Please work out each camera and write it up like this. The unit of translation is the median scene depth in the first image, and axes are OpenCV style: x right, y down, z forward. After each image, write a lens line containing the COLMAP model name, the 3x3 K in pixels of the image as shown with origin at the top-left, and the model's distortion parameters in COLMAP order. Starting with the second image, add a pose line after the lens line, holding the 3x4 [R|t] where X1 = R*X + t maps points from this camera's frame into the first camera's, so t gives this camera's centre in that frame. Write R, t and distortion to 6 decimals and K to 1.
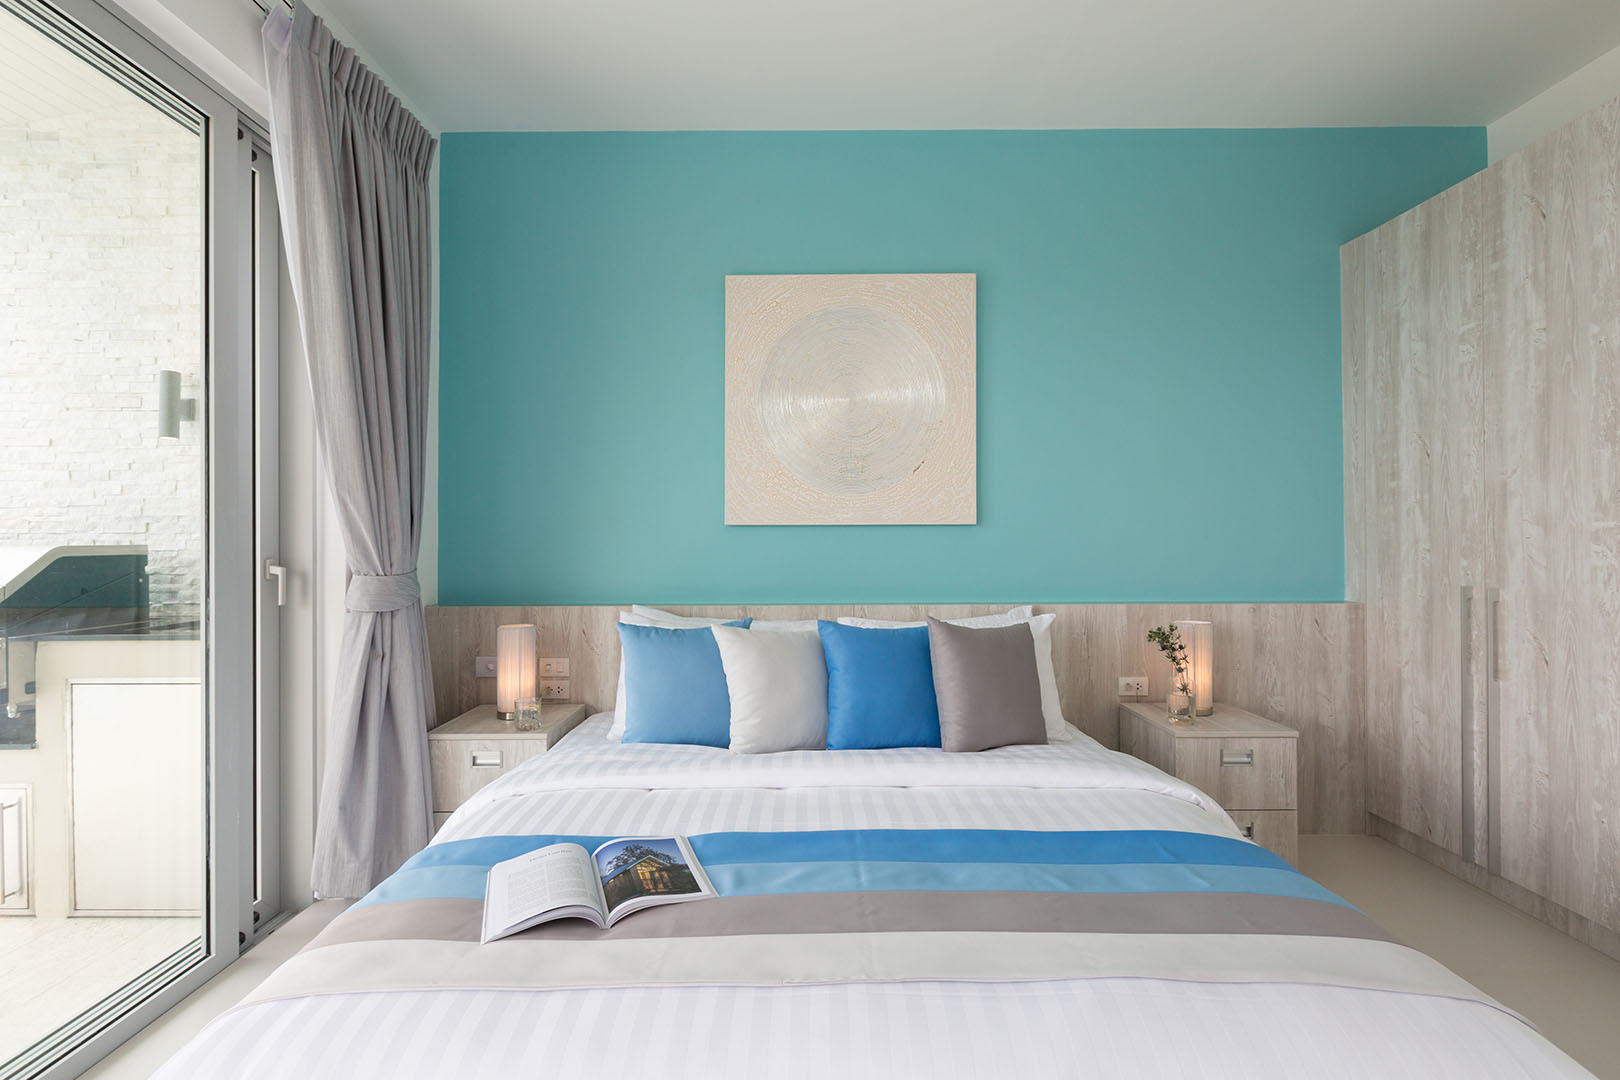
lens RADIAL K [[736.4, 0, 810.0], [0, 736.4, 540.0], [0, 0, 1]] dist [0.000712, -0.000584]
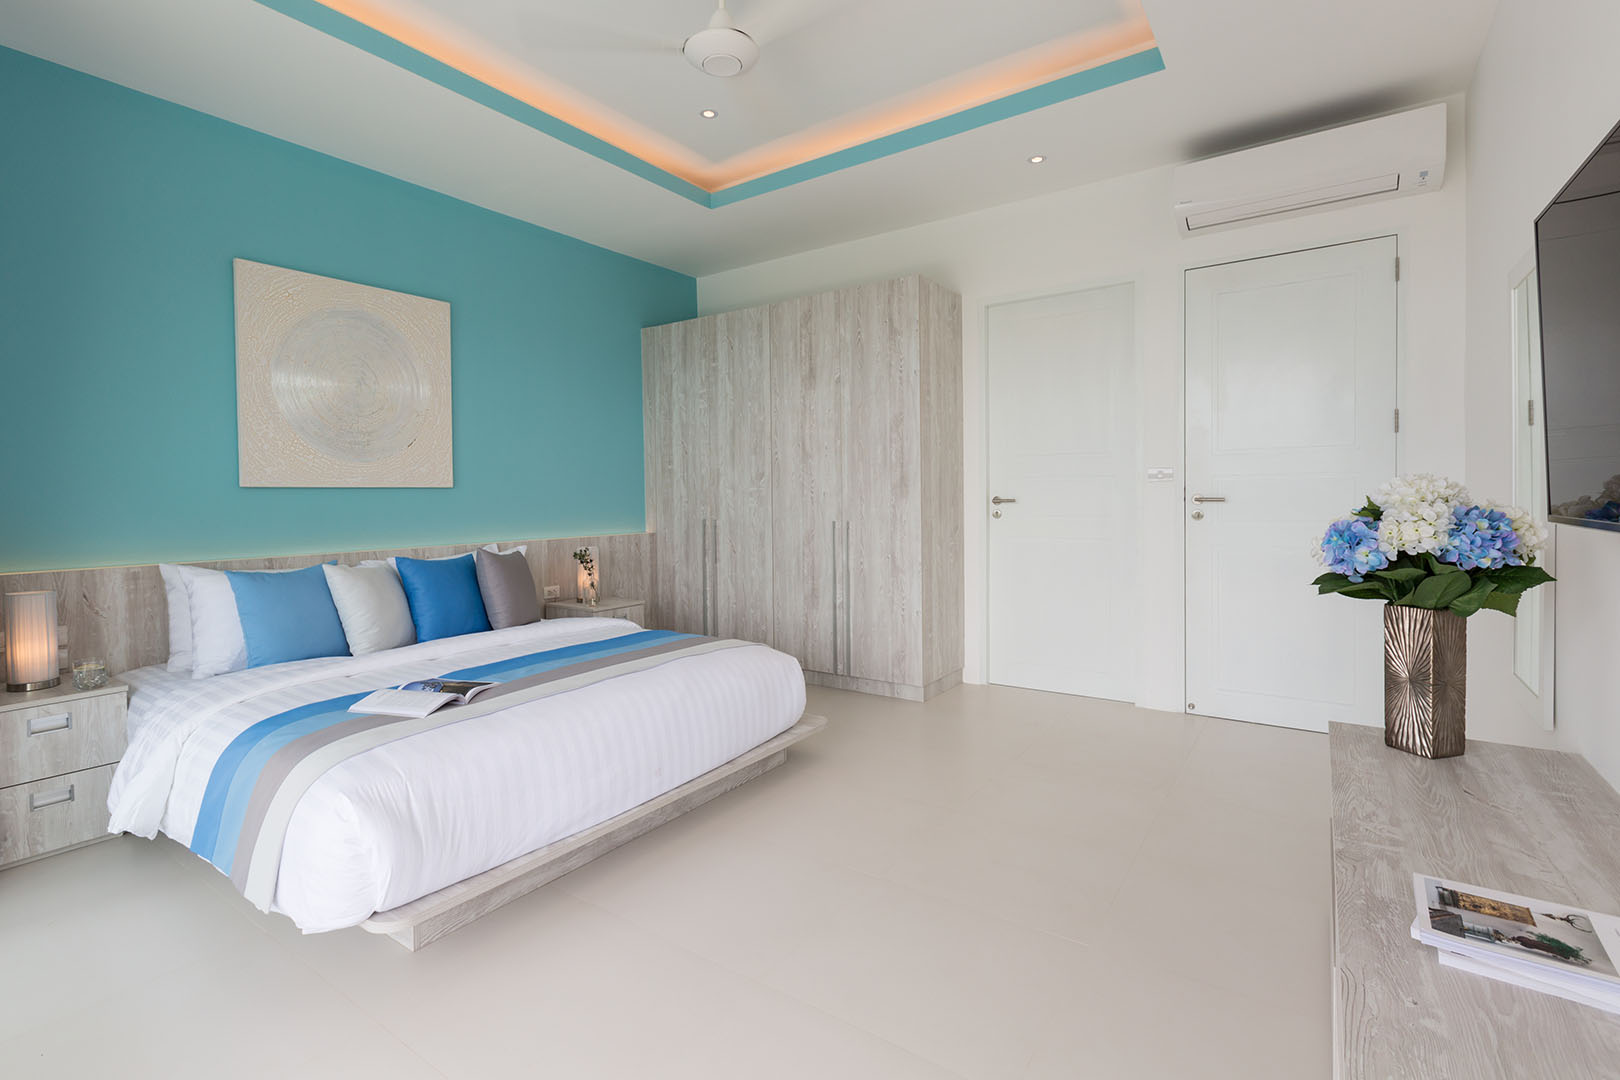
lens RADIAL K [[736.4, 0, 810.0], [0, 736.4, 540.0], [0, 0, 1]] dist [0.000712, -0.000584]
pose [[0.548993, -0.054369, 0.834056, -0.618409], [0.011736, 0.998285, 0.057350, 0.006482], [-0.835744, -0.021696, 0.548690, -0.344251]]
